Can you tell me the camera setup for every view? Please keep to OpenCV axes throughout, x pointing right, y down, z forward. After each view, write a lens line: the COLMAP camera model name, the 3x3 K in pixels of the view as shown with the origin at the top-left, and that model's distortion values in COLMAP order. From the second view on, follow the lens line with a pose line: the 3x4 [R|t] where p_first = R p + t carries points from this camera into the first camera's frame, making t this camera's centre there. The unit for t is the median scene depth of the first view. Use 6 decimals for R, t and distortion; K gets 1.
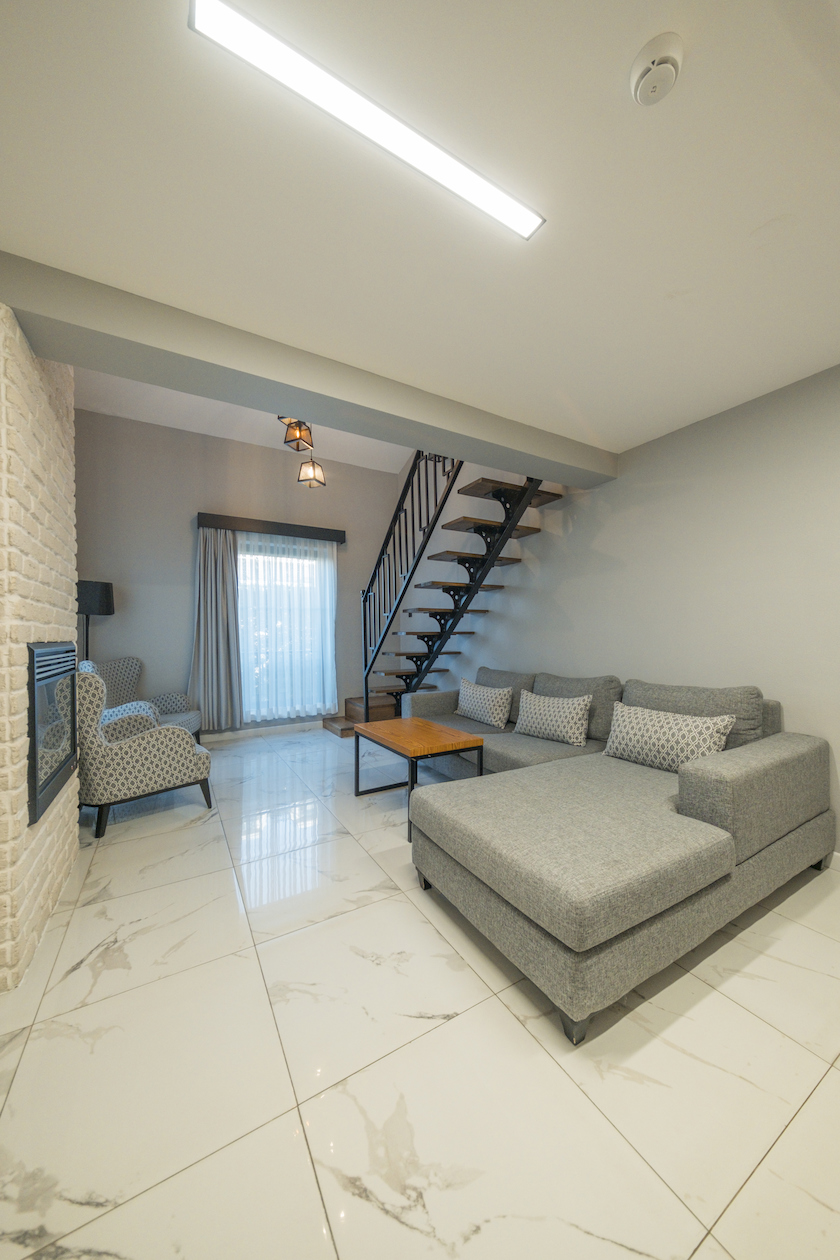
lens RADIAL K [[425.8, 0, 421.6], [0, 425.8, 634.0], [0, 0, 1]] dist [0.002147, -0.000416]
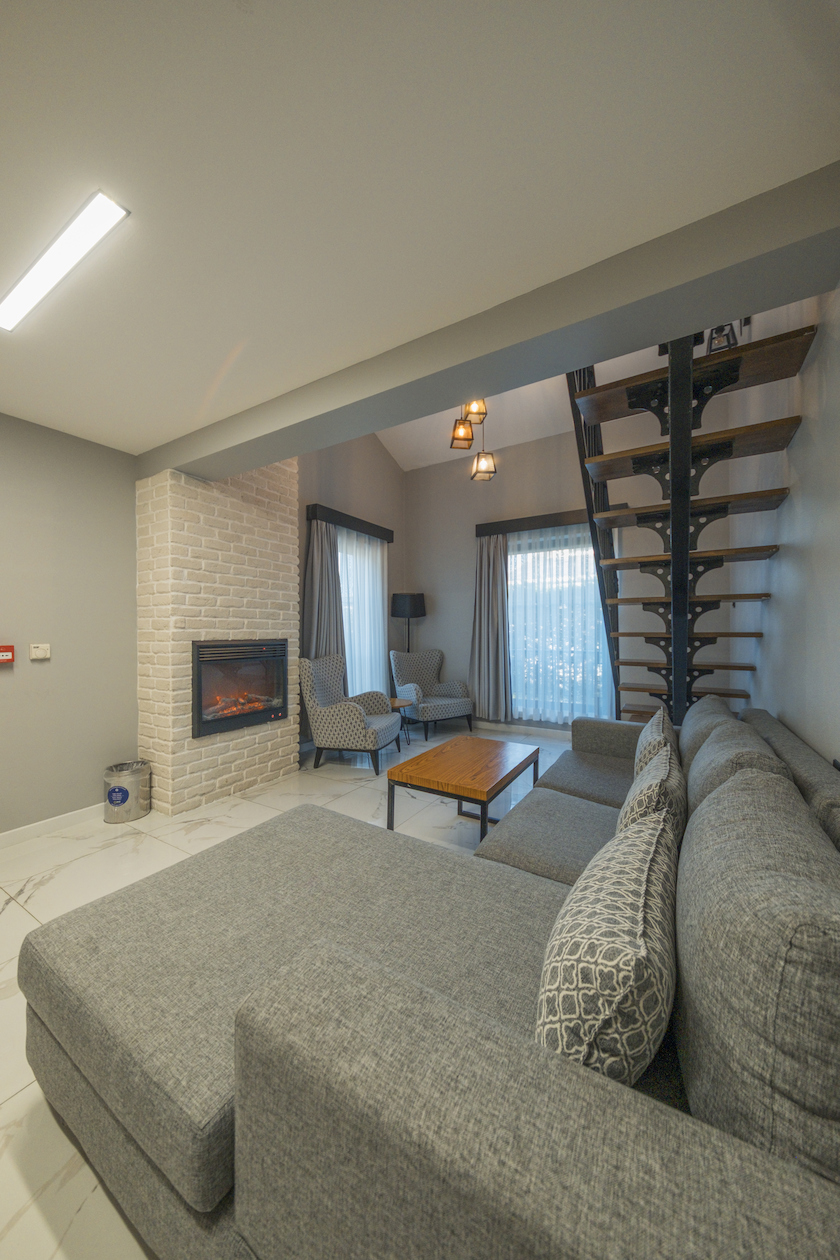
lens RADIAL K [[425.8, 0, 423.2], [0, 425.8, 631.3], [0, 0, 1]] dist [0.002147, -0.000416]
pose [[0.477517, 0.007825, -0.878587, 0.458380], [0.000545, 0.999958, 0.009203, -0.014002], [0.878622, -0.004874, 0.477493, 0.377089]]
